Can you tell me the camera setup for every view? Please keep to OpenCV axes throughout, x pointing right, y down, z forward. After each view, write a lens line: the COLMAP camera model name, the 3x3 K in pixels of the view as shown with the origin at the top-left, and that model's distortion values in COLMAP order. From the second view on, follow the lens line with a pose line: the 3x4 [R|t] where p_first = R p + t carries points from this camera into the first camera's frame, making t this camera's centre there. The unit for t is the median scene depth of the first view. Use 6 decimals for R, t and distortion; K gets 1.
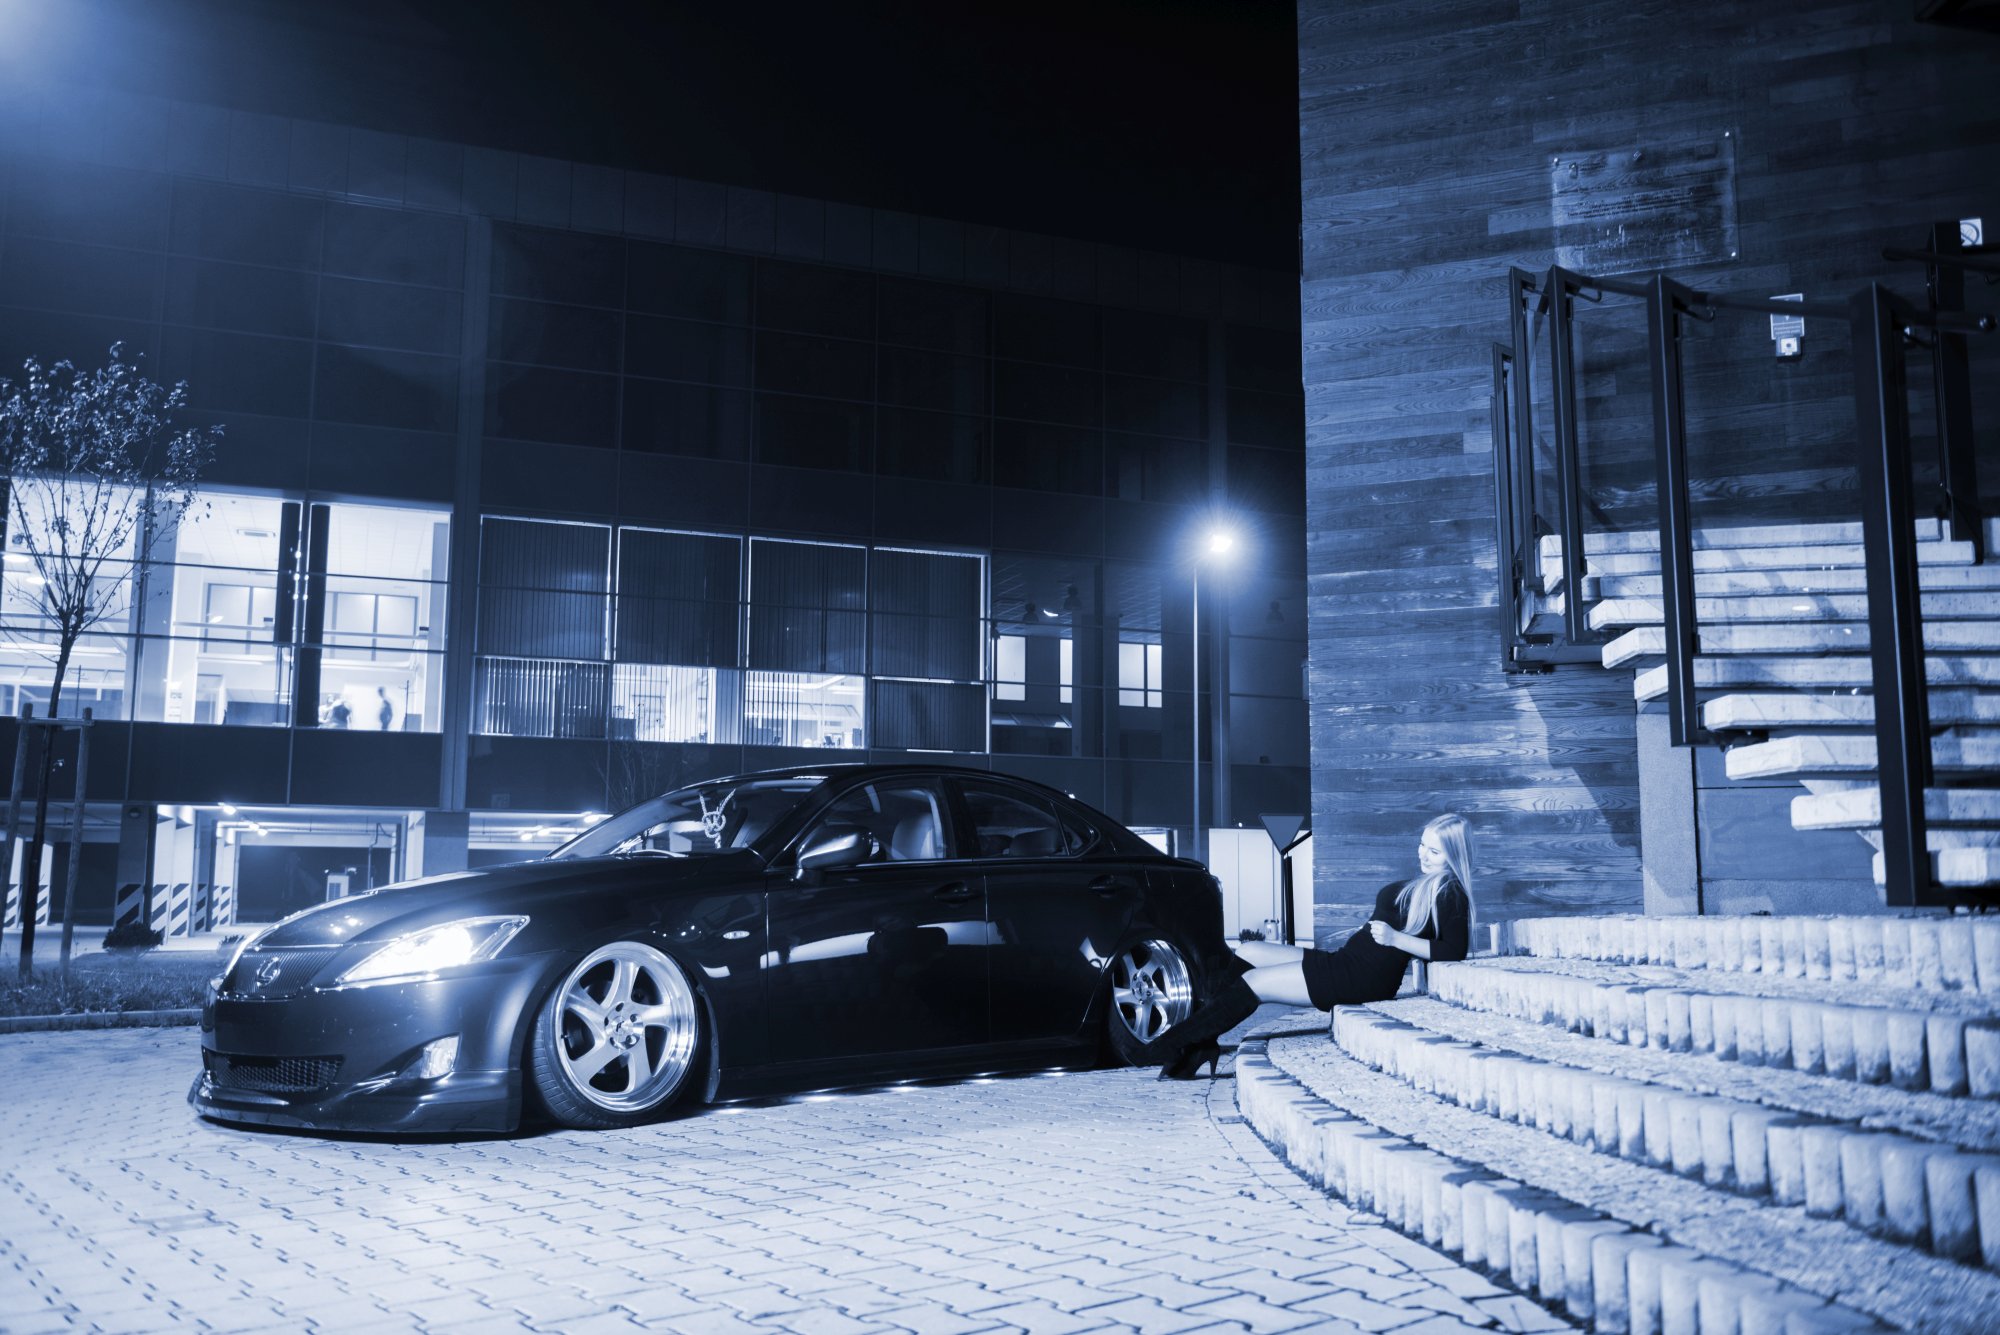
lens RADIAL K [[1819.0, 0, 1005.0], [0, 1819.0, 666.6], [0, 0, 1]] dist [0.030630, -0.003430]
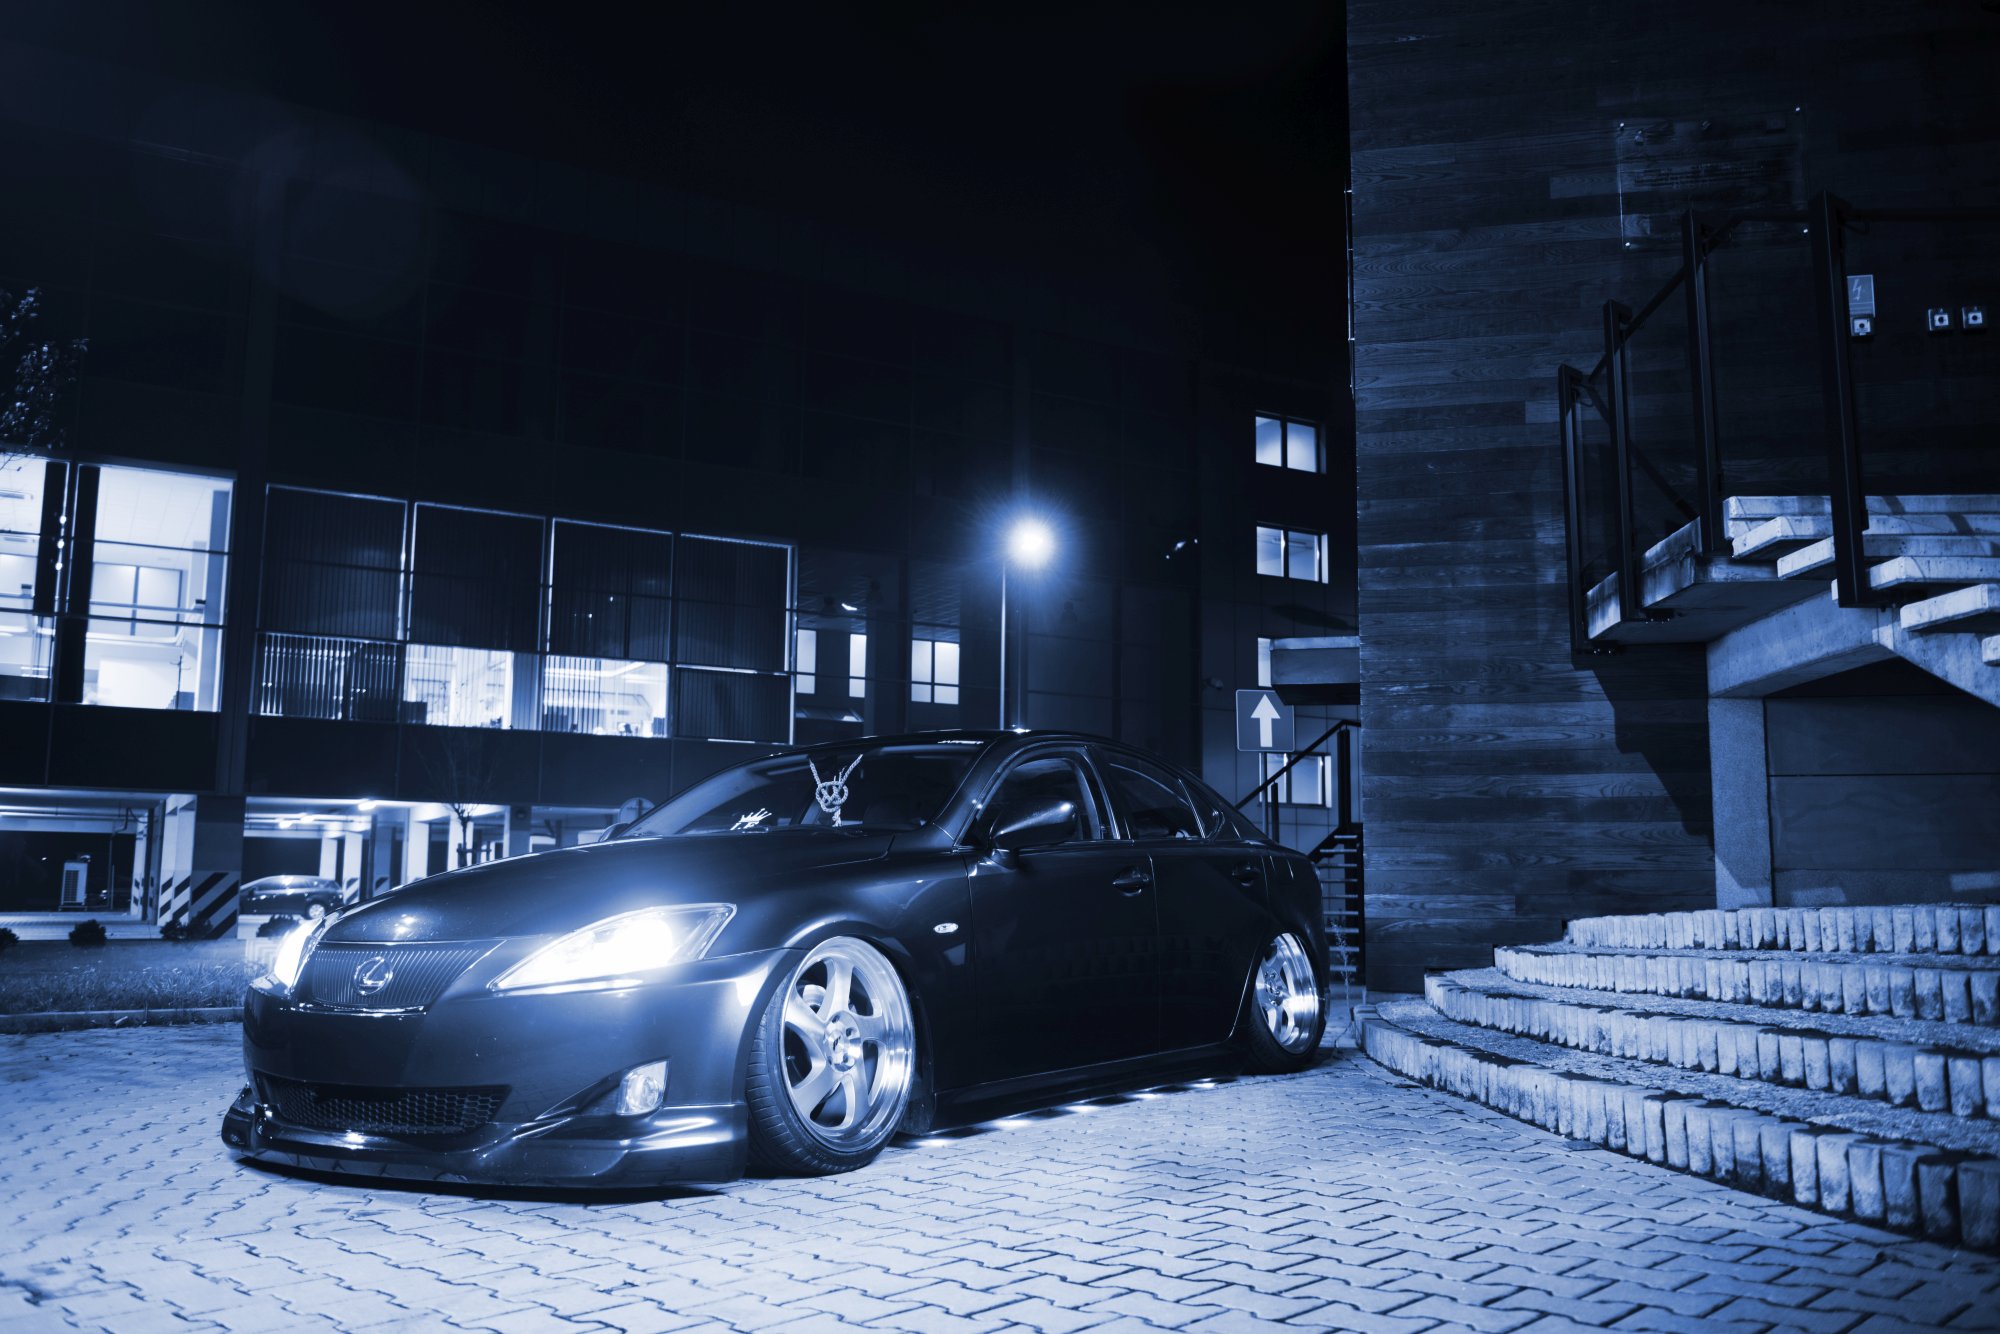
lens RADIAL K [[1719.4, 0, 996.9], [0, 1719.4, 669.9], [0, 0, 1]] dist [-0.001179, 0.017040]
pose [[0.986495, 0.024411, 0.161961, -0.163290], [-0.024219, 0.999702, -0.003161, 0.021770], [-0.161990, -0.000804, 0.986792, 0.153820]]
